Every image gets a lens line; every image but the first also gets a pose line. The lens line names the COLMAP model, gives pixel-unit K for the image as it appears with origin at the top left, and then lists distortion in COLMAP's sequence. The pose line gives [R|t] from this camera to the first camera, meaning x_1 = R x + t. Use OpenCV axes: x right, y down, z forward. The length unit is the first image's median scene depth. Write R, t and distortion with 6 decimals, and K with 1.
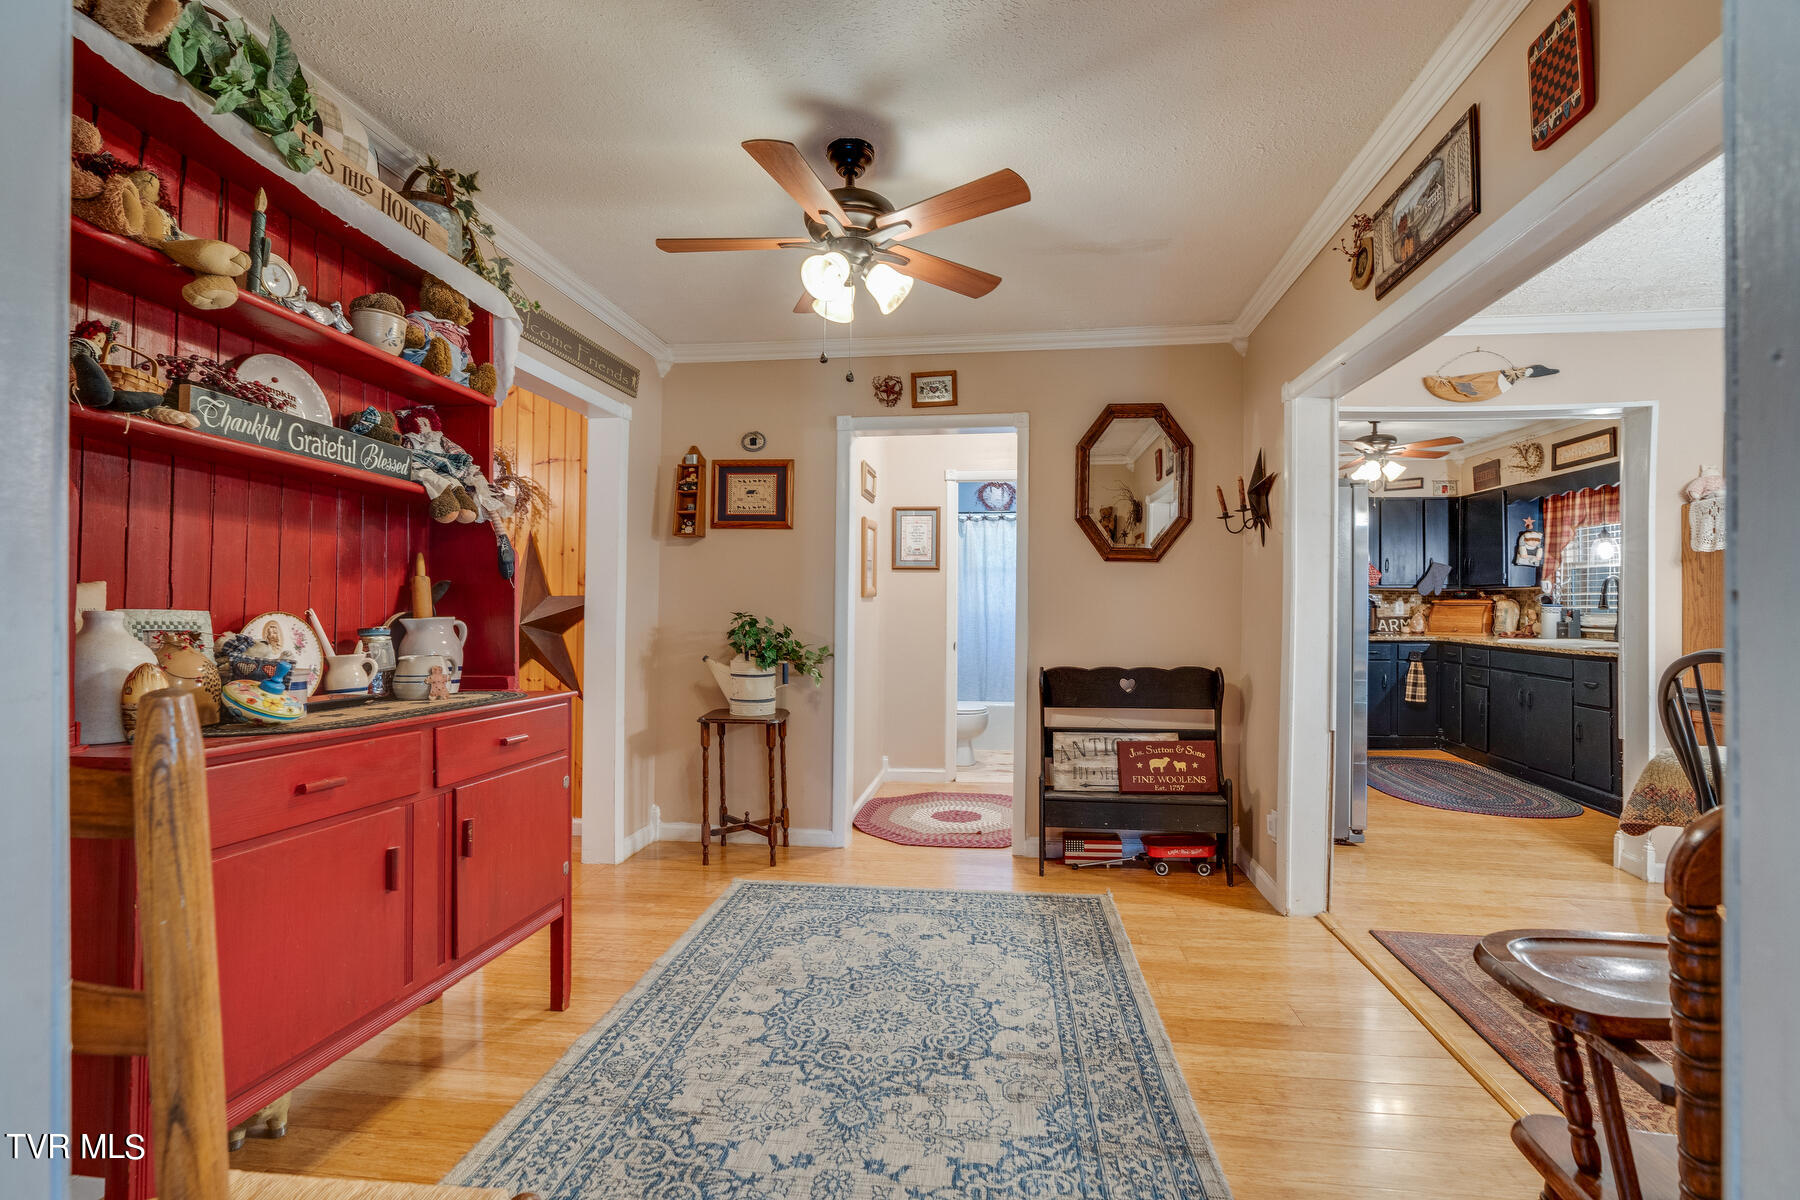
lens RADIAL K [[808.8, 0, 895.7], [0, 808.8, 606.3], [0, 0, 1]] dist [-0.002491, 0.000640]
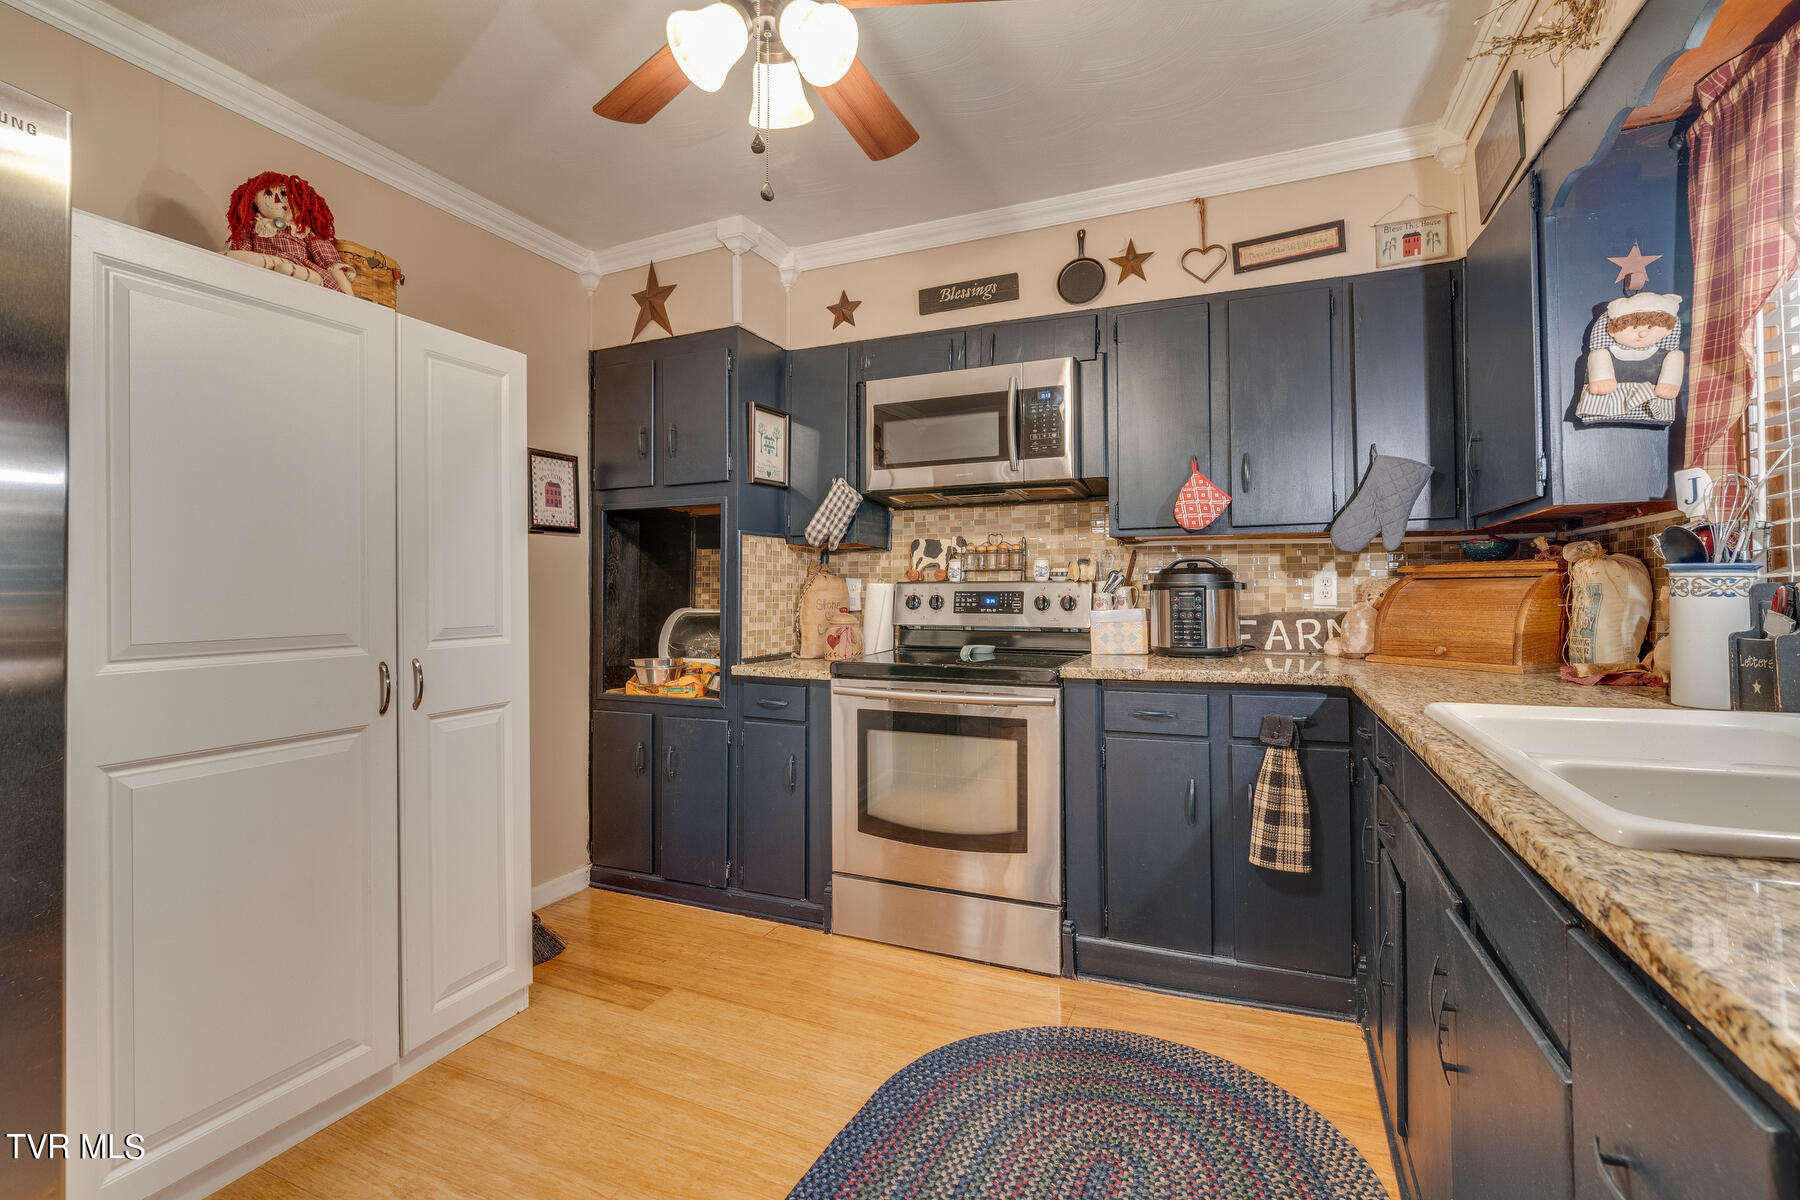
lens RADIAL K [[808.8, 0, 889.9], [0, 808.8, 582.8], [0, 0, 1]] dist [-0.002491, 0.000640]
pose [[0.958541, -0.013756, -0.284622, 0.627664], [0.007926, 0.999735, -0.021626, 0.006758], [0.284844, 0.018474, 0.958396, 0.678235]]
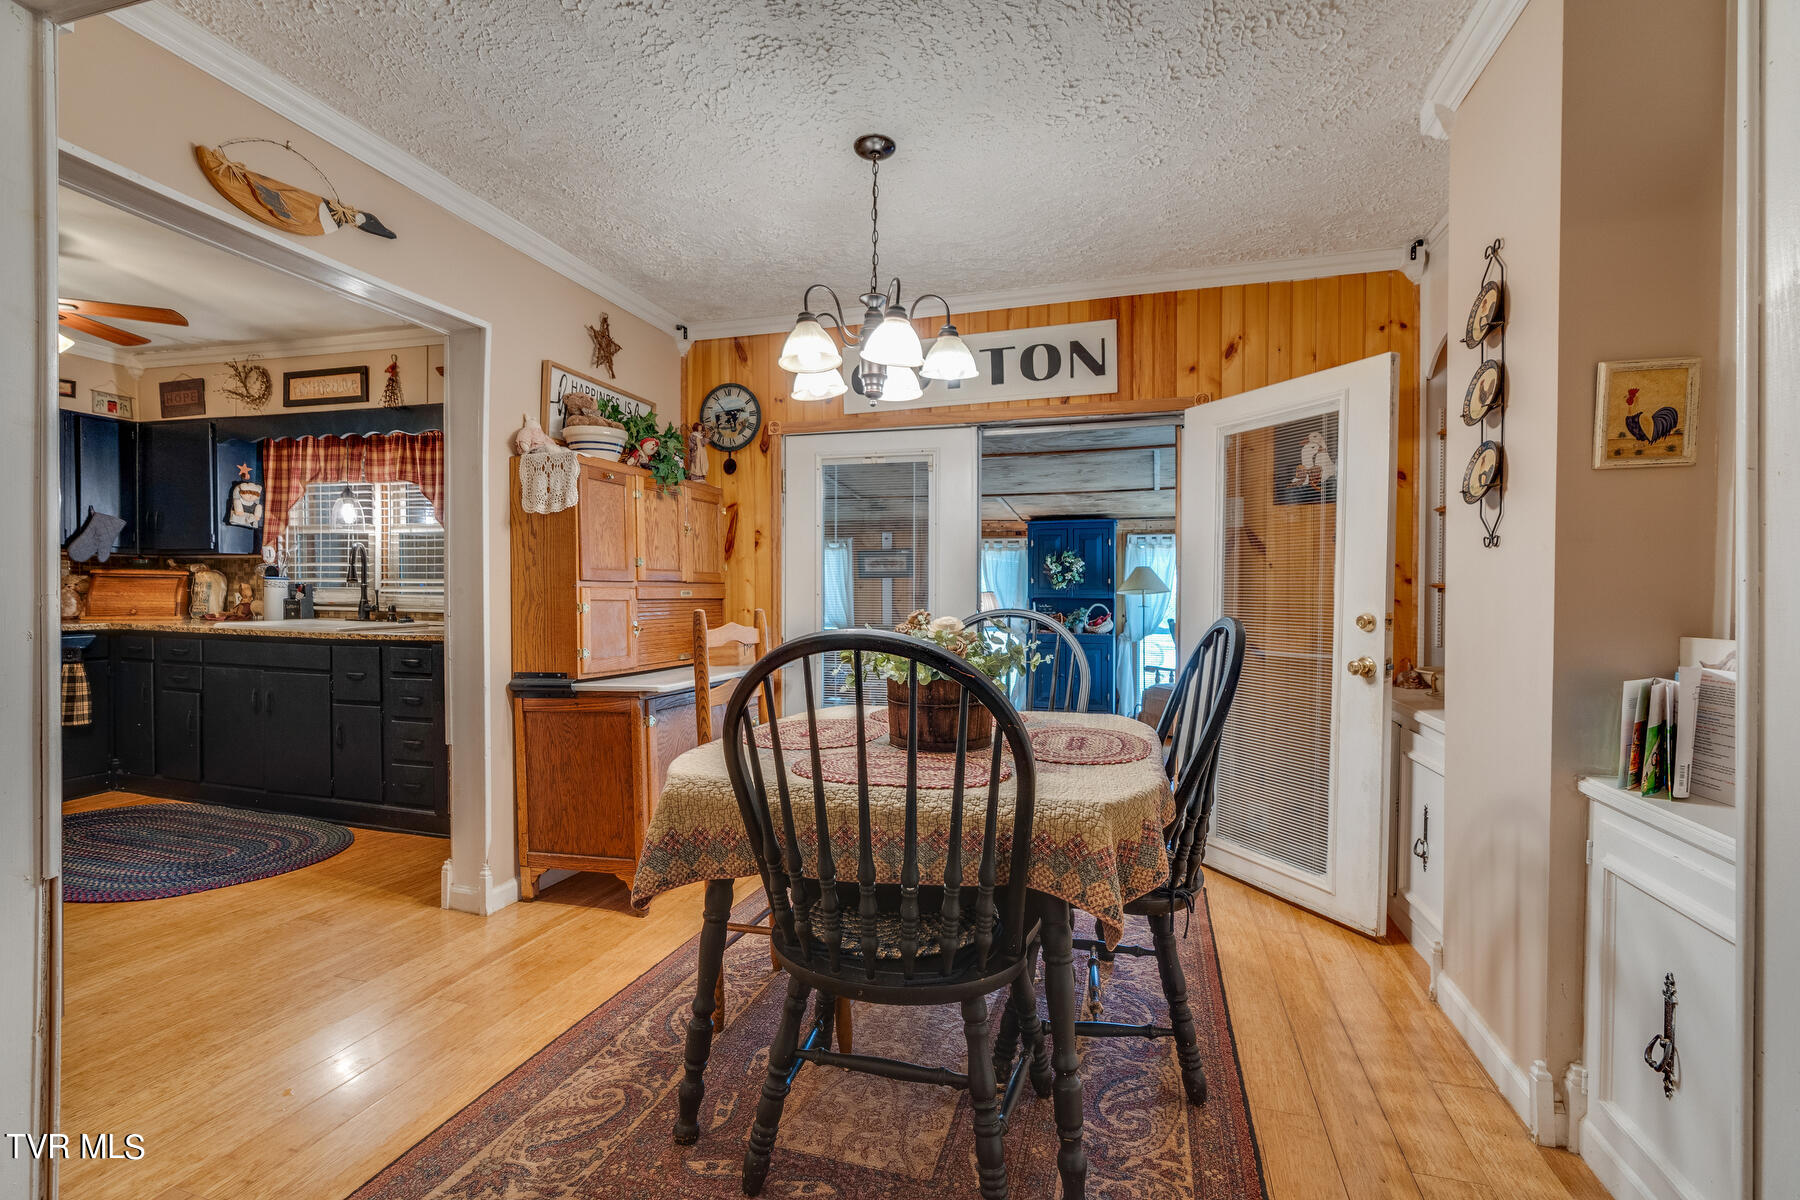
lens RADIAL K [[808.8, 0, 892.2], [0, 808.8, 603.0], [0, 0, 1]] dist [-0.002491, 0.000640]
pose [[0.146461, -0.017486, 0.989062, 0.110850], [-0.004385, 0.999822, 0.018325, 0.005982], [-0.989207, -0.007021, 0.146358, 0.277219]]
